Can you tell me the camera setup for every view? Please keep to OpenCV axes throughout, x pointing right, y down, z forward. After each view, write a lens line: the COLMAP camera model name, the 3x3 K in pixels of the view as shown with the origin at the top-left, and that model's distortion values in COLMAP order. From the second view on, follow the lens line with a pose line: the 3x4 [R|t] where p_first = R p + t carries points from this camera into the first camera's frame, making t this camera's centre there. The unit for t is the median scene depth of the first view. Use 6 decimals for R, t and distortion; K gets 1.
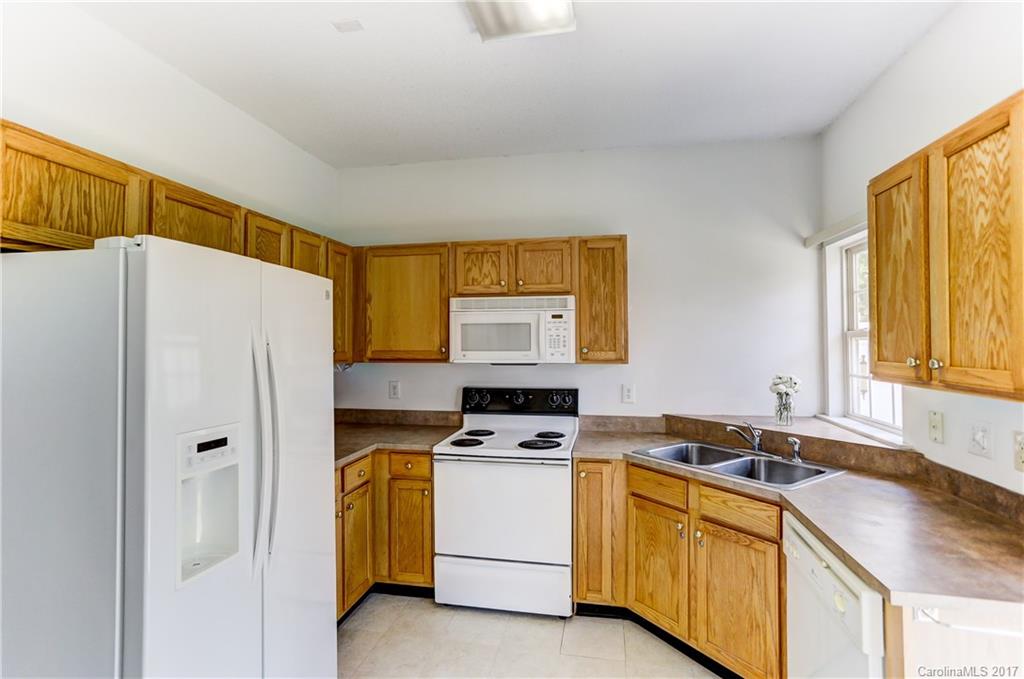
lens RADIAL K [[498.9, 0, 509.1], [0, 498.9, 329.0], [0, 0, 1]] dist [-0.041848, 0.026128]
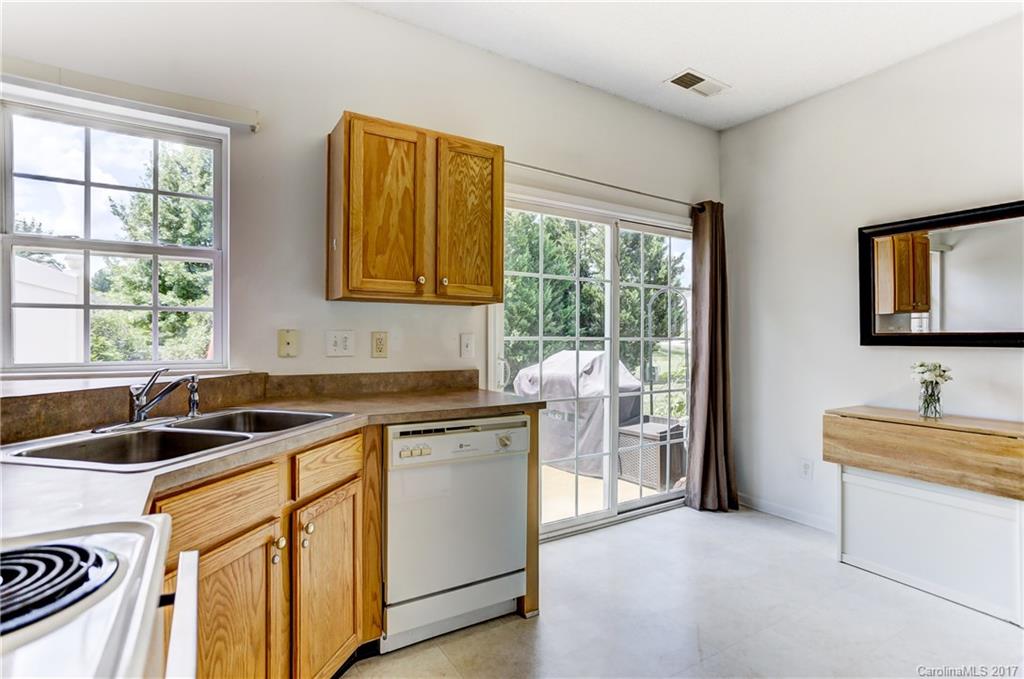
lens RADIAL K [[508.4, 0, 513.0], [0, 508.4, 334.4], [0, 0, 1]] dist [-0.041272, 0.028121]
pose [[-0.680403, 0.000074, 0.732838, -0.255369], [-0.018674, 0.999674, -0.017439, 0.157551], [-0.732600, -0.025550, -0.680179, 1.166255]]
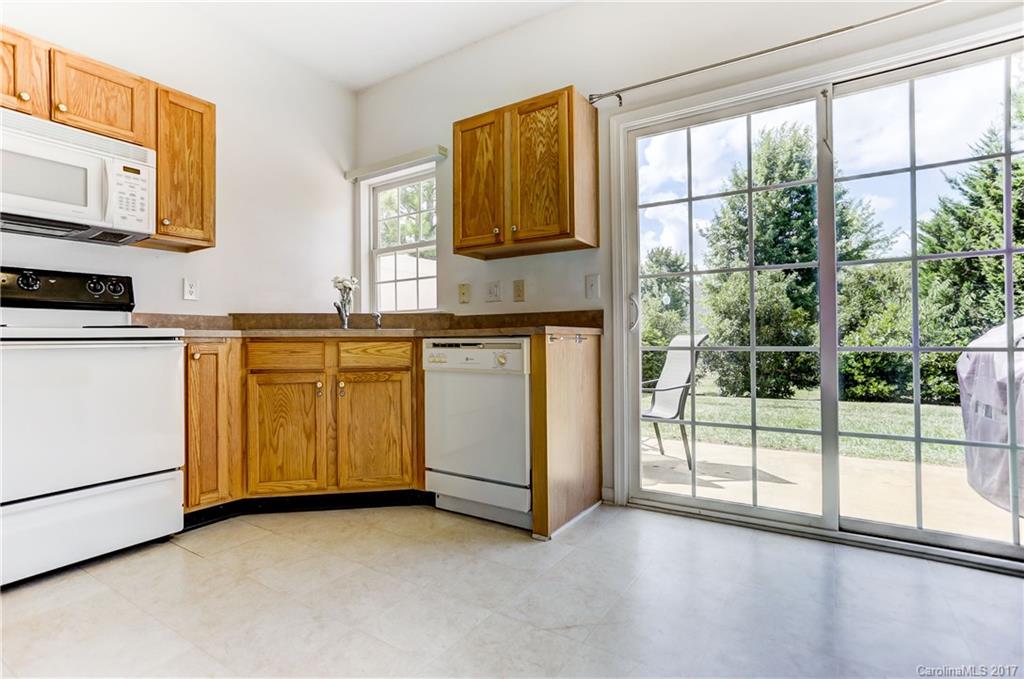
lens RADIAL K [[498.9, 0, 509.1], [0, 498.9, 329.0], [0, 0, 1]] dist [-0.041848, 0.026128]
pose [[0.371537, 0.018568, 0.928232, -0.481713], [-0.009898, 0.999822, -0.016038, 0.282442], [-0.928365, -0.003229, 0.371655, 0.215846]]
